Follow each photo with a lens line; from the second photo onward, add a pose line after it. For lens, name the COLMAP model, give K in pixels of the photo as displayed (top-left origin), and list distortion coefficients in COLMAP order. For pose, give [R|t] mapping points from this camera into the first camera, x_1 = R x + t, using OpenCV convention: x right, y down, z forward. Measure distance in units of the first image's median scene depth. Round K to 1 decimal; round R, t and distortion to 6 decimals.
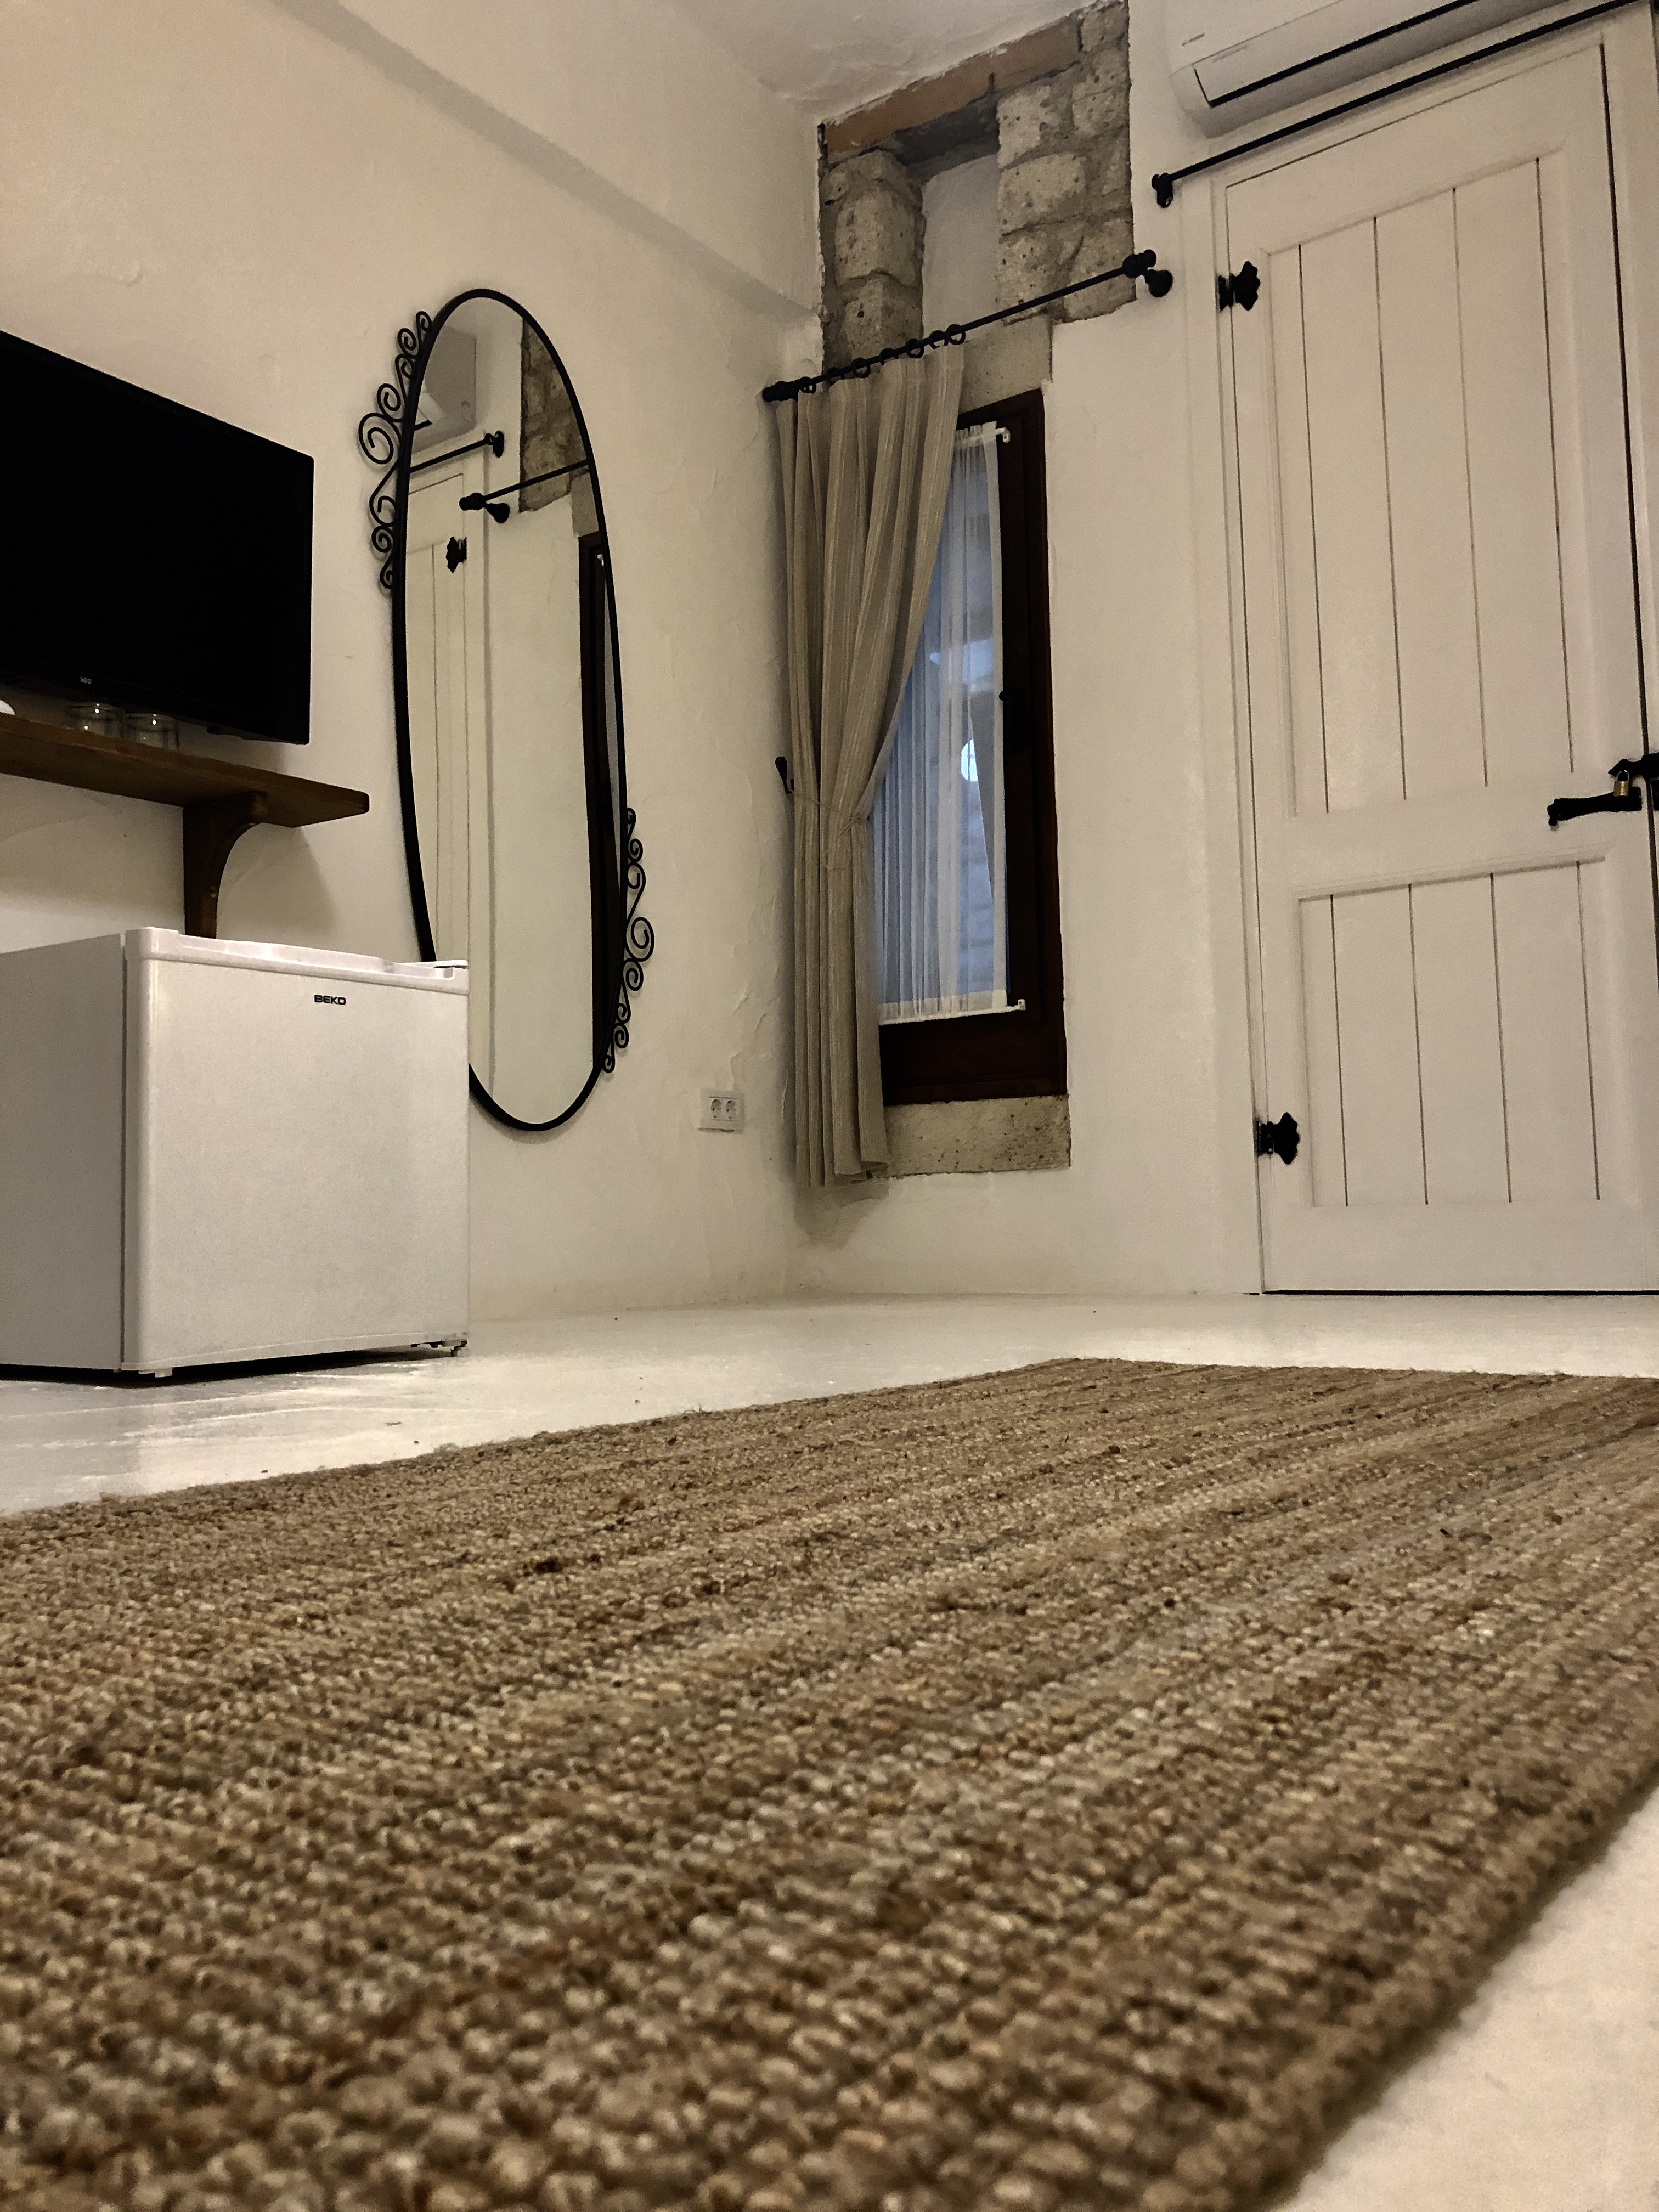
lens RADIAL K [[1818.6, 0, 822.5], [0, 1818.6, 1070.7], [0, 0, 1]] dist [0.003796, 0.003162]
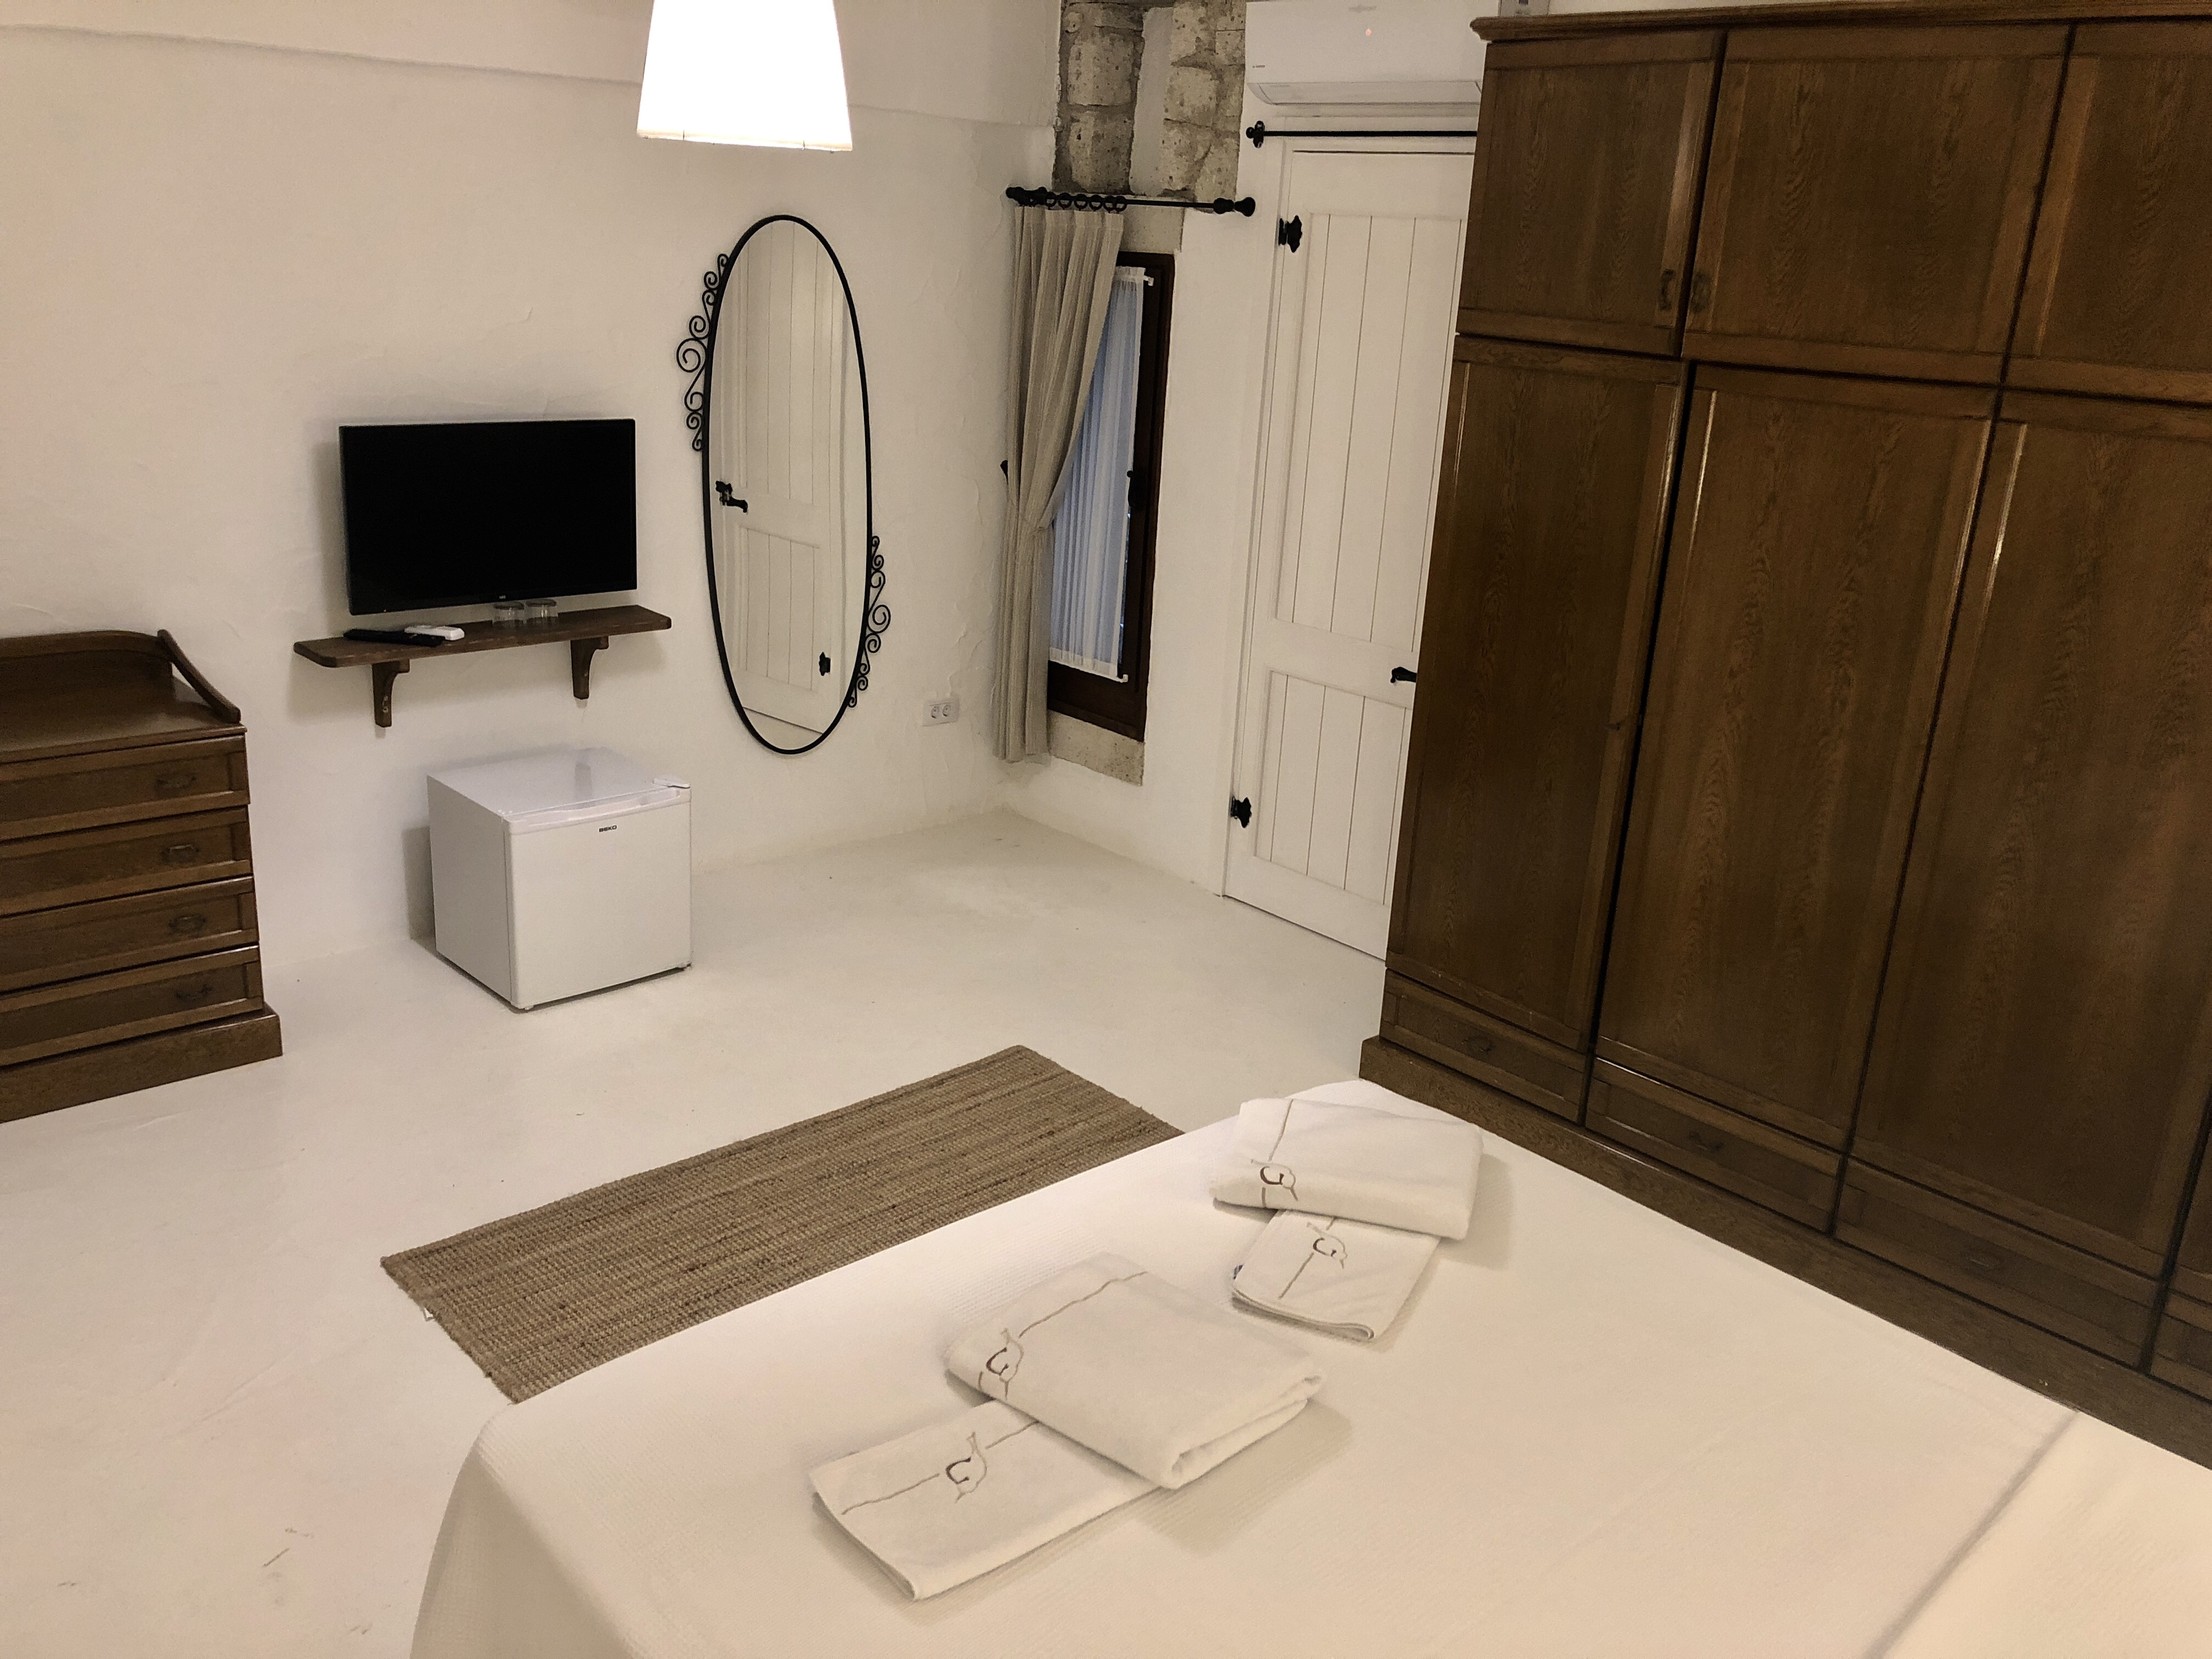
lens RADIAL K [[1818.6, 0, 1106.0], [0, 1818.6, 829.5], [0, 0, 1]] dist [0.003796, 0.003162]
pose [[0.976915, 0.139263, -0.161996, 0.364871], [-0.066190, 0.918312, 0.390284, -0.522962], [0.203115, -0.370552, 0.906331, -0.446275]]
